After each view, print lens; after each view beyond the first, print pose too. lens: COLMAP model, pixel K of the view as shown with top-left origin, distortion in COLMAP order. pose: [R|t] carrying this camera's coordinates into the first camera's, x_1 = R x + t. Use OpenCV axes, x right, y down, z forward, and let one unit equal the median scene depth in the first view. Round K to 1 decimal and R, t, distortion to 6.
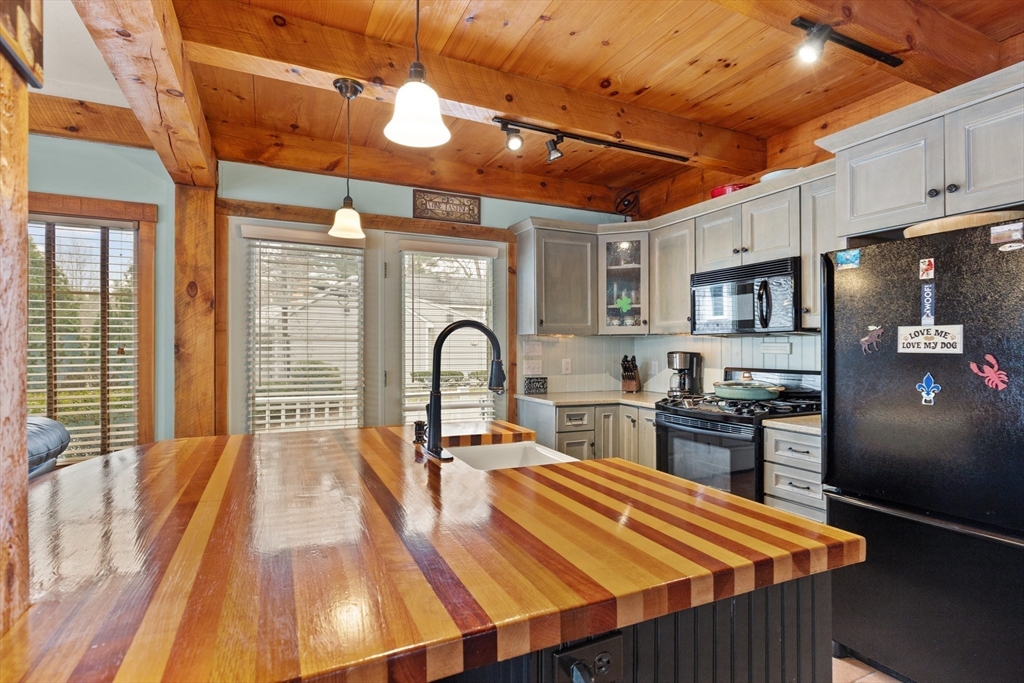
lens RADIAL K [[524.5, 0, 524.6], [0, 524.5, 347.4], [0, 0, 1]] dist [-0.002089, 0.001036]
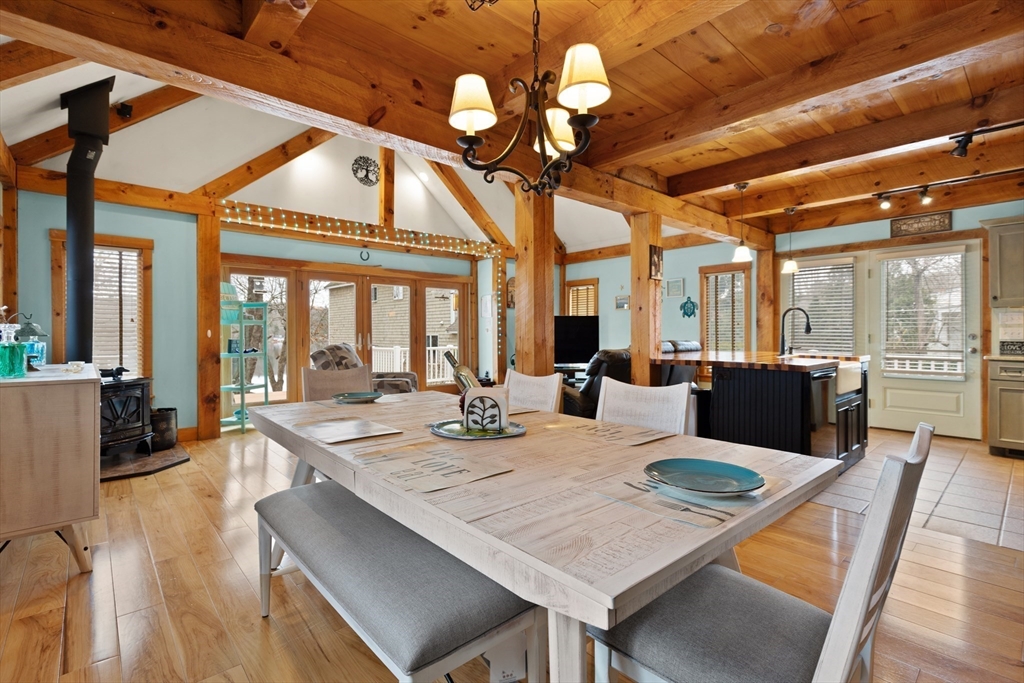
lens RADIAL K [[468.2, 0, 520.9], [0, 468.2, 333.9], [0, 0, 1]] dist [0.010751, -0.003237]
pose [[0.281198, 0.003795, -0.959642, 1.007902], [0.004779, 0.999974, 0.005355, 0.035829], [0.959638, -0.006092, 0.281173, -0.569538]]
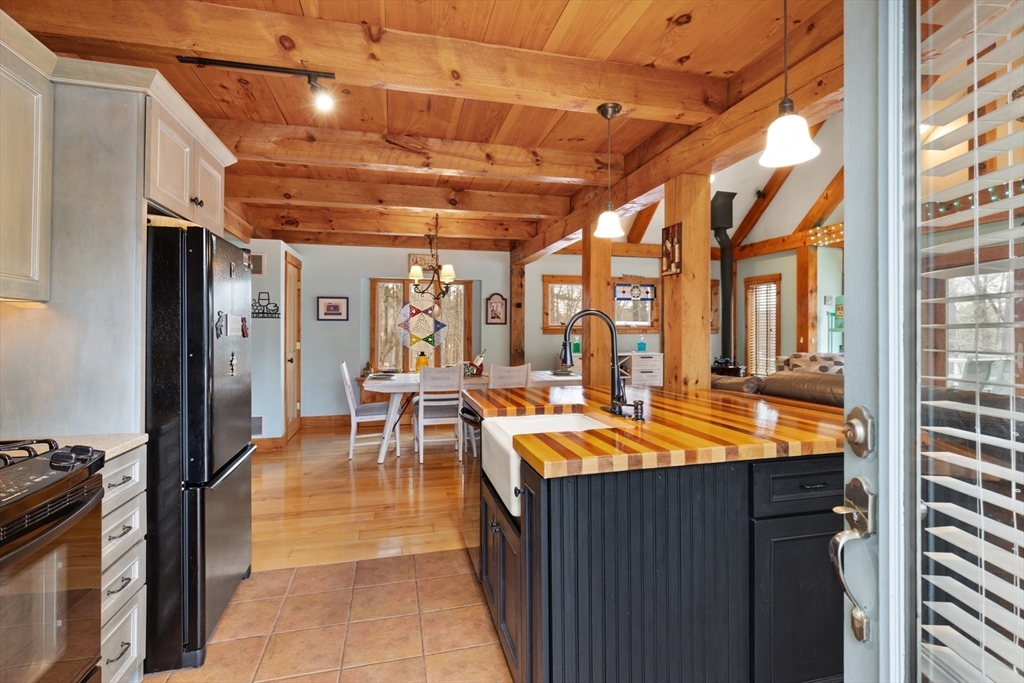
lens RADIAL K [[511.4, 0, 515.0], [0, 511.4, 328.2], [0, 0, 1]] dist [-0.007586, 0.002612]
pose [[-0.979261, 0.002748, 0.202585, -0.095580], [0.000940, 0.999959, -0.009020, 0.004579], [-0.202602, -0.008642, -0.979223, 1.287270]]
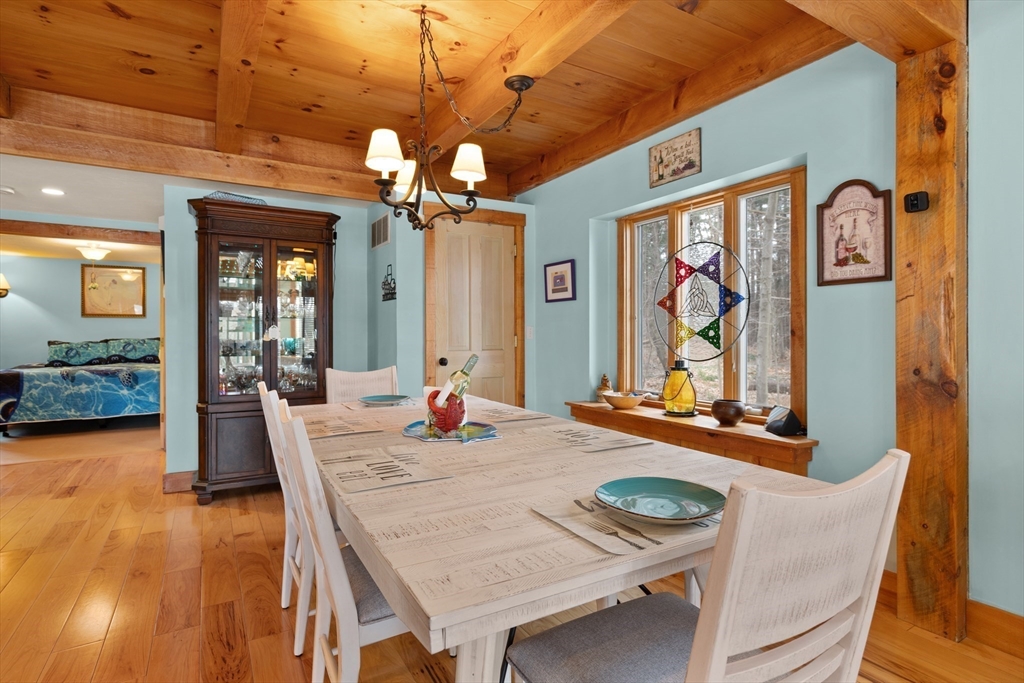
lens RADIAL K [[524.5, 0, 519.9], [0, 524.5, 334.8], [0, 0, 1]] dist [-0.002089, 0.001036]
pose [[-0.088592, 0.002219, 0.996066, -0.232077], [-0.001014, 0.999997, -0.002318, 0.041909], [-0.996068, -0.001215, -0.088589, -0.492717]]
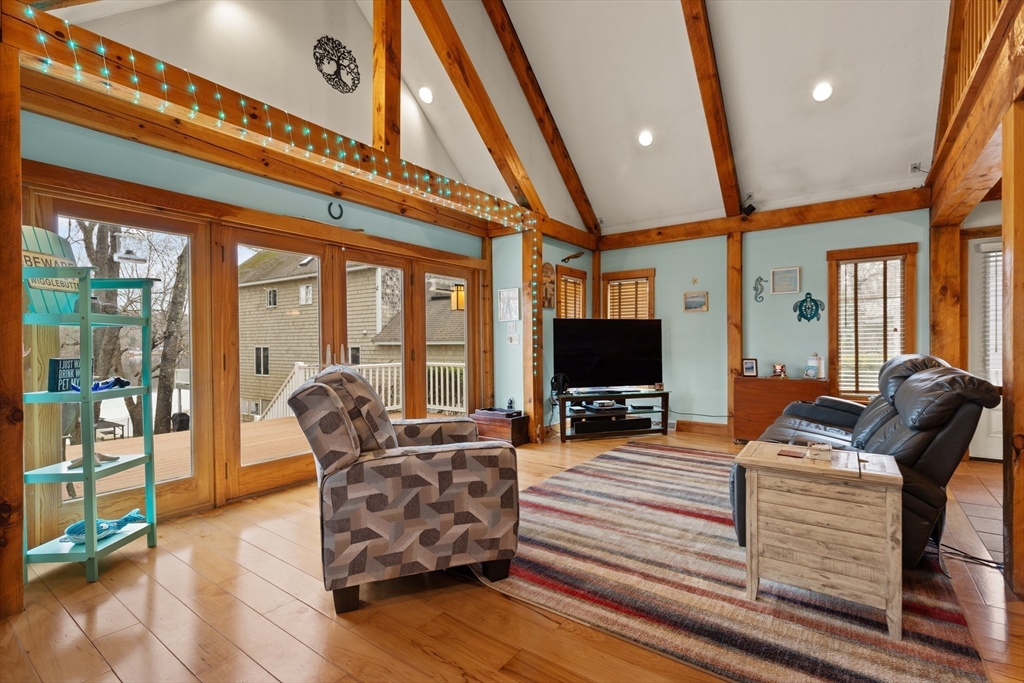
lens RADIAL K [[468.2, 0, 523.9], [0, 468.2, 345.7], [0, 0, 1]] dist [0.010751, -0.003237]
pose [[0.477679, 0.004206, -0.878524, 0.024090], [0.006667, 0.999942, 0.008412, 0.037853], [0.878509, -0.009875, 0.477624, -0.822977]]
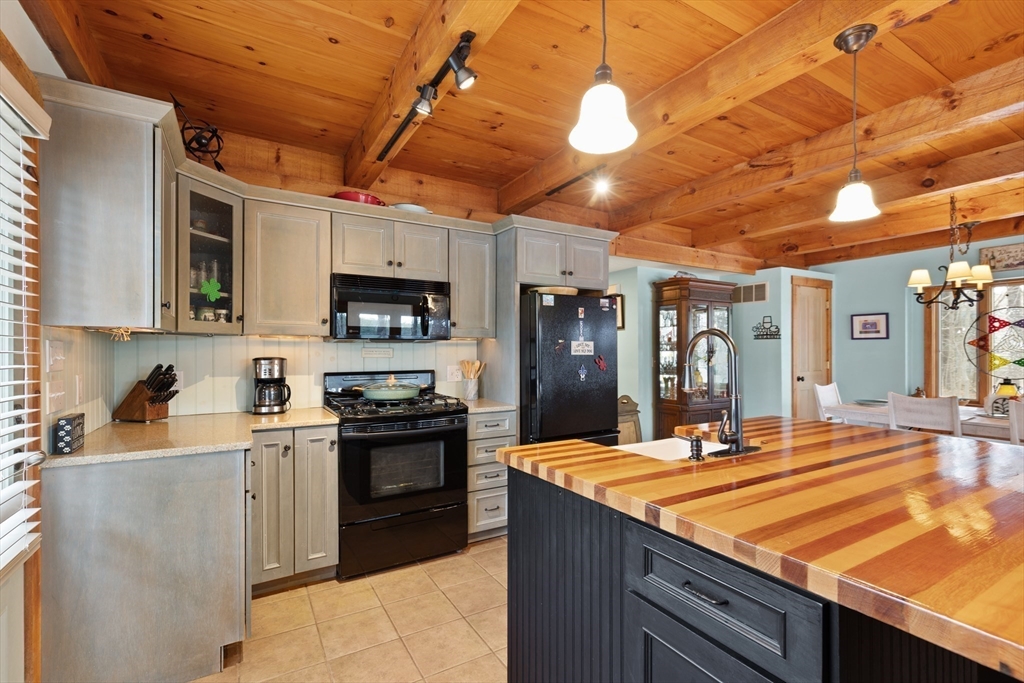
lens RADIAL K [[468.2, 0, 523.3], [0, 468.2, 350.3], [0, 0, 1]] dist [0.010751, -0.003237]
pose [[-0.103769, 0.002637, 0.994598, -0.604713], [0.000768, 0.999996, -0.002572, -0.001190], [-0.994601, 0.000497, -0.103771, 0.855310]]
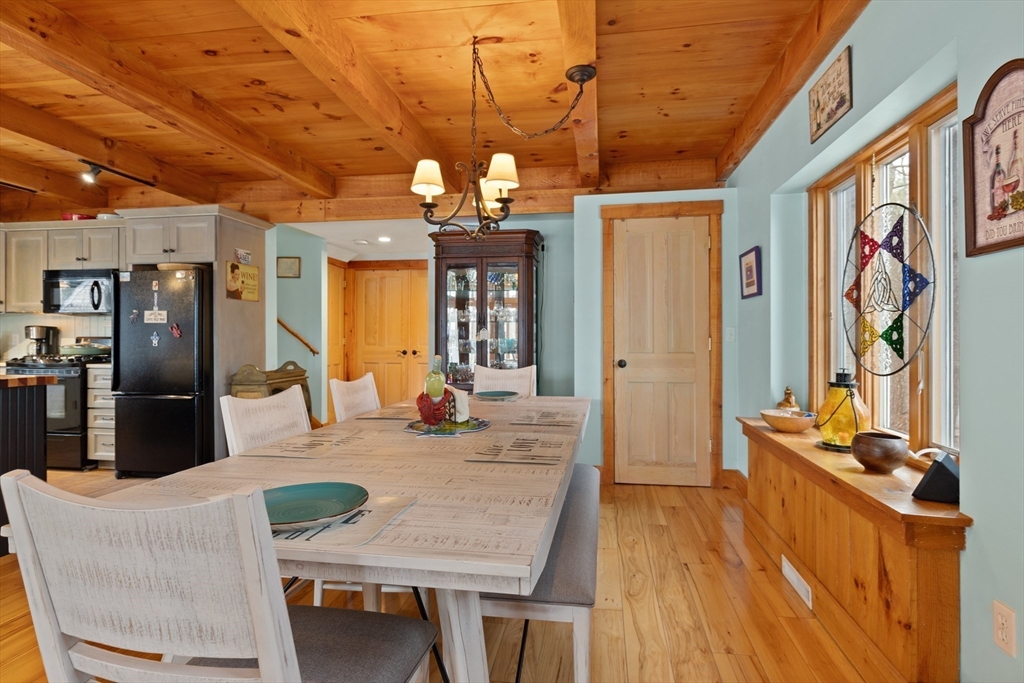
lens RADIAL K [[511.4, 0, 524.3], [0, 511.4, 333.0], [0, 0, 1]] dist [-0.007586, 0.002612]
pose [[0.566653, 0.007230, 0.823925, -0.084371], [-0.003233, 0.999973, -0.006551, 0.038531], [-0.823950, 0.001048, 0.566661, -0.942505]]
